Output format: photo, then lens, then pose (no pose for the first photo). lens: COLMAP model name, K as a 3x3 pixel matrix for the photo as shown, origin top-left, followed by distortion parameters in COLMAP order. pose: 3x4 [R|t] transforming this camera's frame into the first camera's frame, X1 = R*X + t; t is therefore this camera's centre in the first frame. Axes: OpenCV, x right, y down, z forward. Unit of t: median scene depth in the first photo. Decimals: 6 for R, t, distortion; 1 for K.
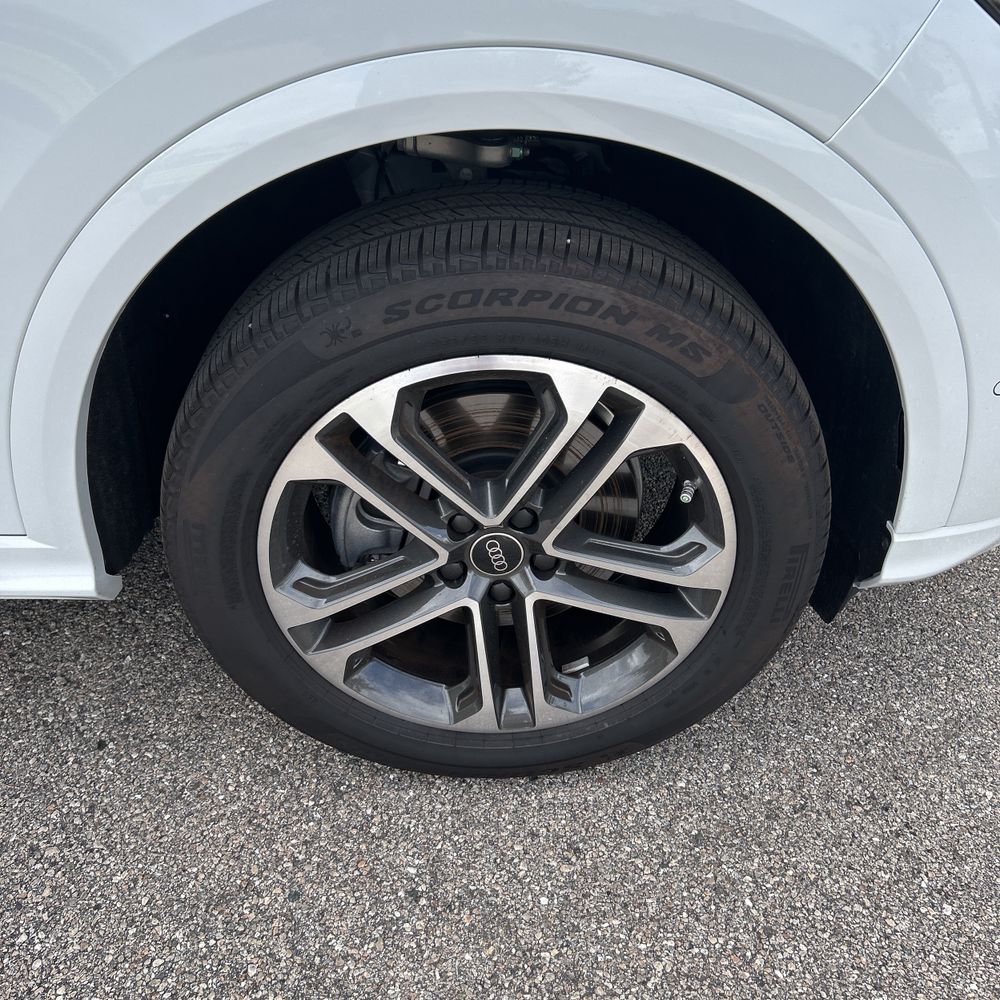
lens RADIAL K [[1005.7, 0, 498.2], [0, 1005.7, 486.5], [0, 0, 1]] dist [0.000740, 0.000308]
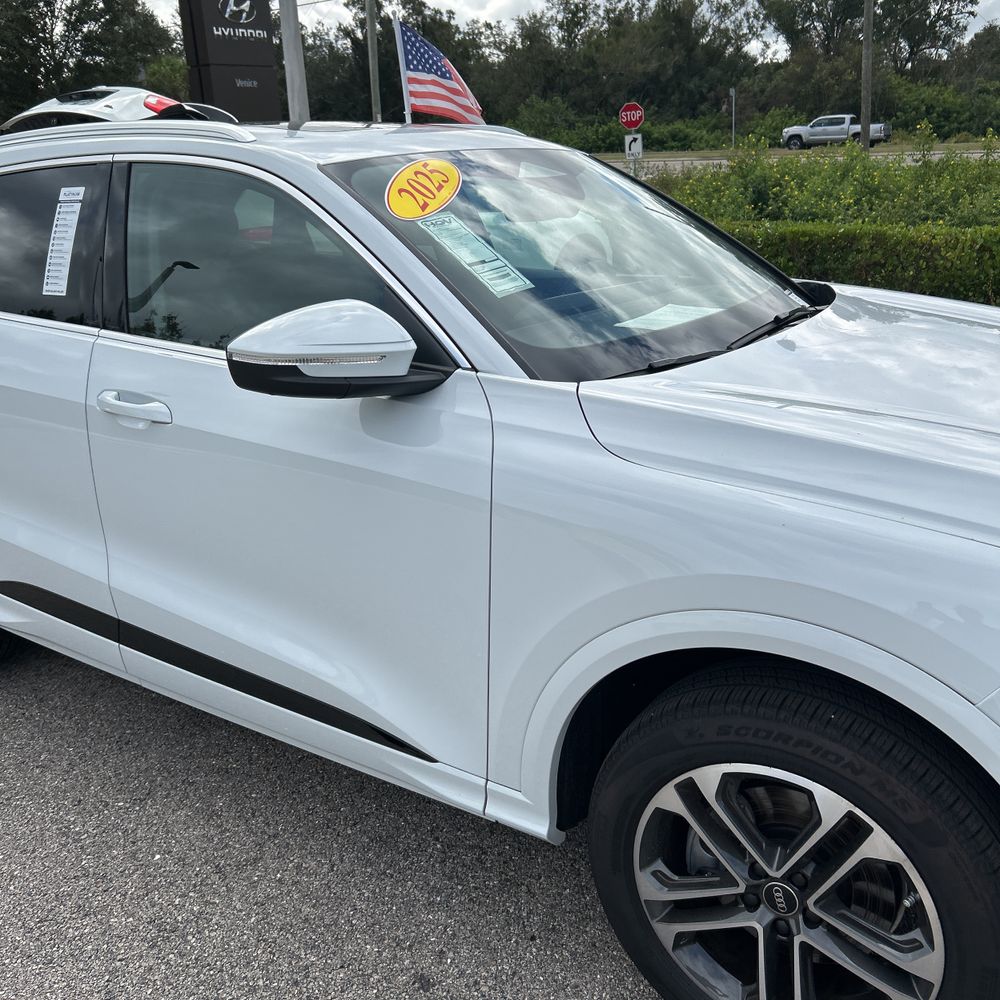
lens RADIAL K [[1025.4, 0, 497.3], [0, 1025.4, 486.6], [0, 0, 1]] dist [0.024319, -0.019585]
pose [[0.819784, 0.132860, -0.557048, 0.454522], [-0.282318, 0.940061, -0.191264, -0.103882], [0.498248, 0.314060, 0.808155, -0.688522]]
